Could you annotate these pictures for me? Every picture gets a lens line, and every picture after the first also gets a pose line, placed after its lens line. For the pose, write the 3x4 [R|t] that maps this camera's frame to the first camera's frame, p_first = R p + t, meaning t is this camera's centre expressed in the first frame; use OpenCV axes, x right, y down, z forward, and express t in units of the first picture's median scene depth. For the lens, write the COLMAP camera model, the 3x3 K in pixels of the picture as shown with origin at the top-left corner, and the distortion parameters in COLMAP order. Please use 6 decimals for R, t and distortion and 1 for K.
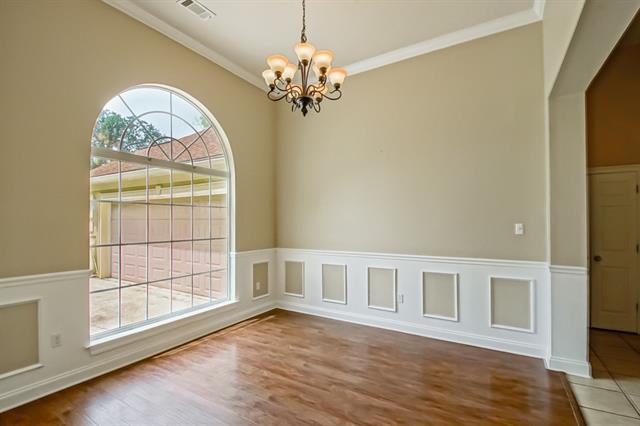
lens RADIAL K [[290.1, 0, 313.4], [0, 290.1, 220.5], [0, 0, 1]] dist [-0.005973, -0.000789]
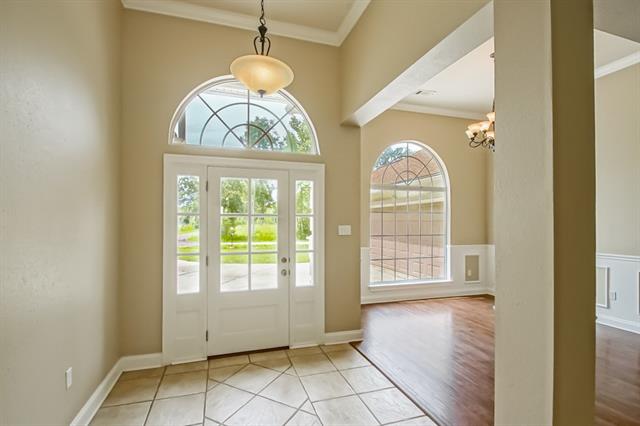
lens RADIAL K [[290.1, 0, 313.4], [0, 290.1, 220.5], [0, 0, 1]] dist [-0.005973, -0.000789]
pose [[0.750874, -0.002141, -0.660442, 0.150781], [0.003789, 0.999992, 0.001067, -0.012520], [0.660435, -0.003303, 0.750876, -0.464027]]
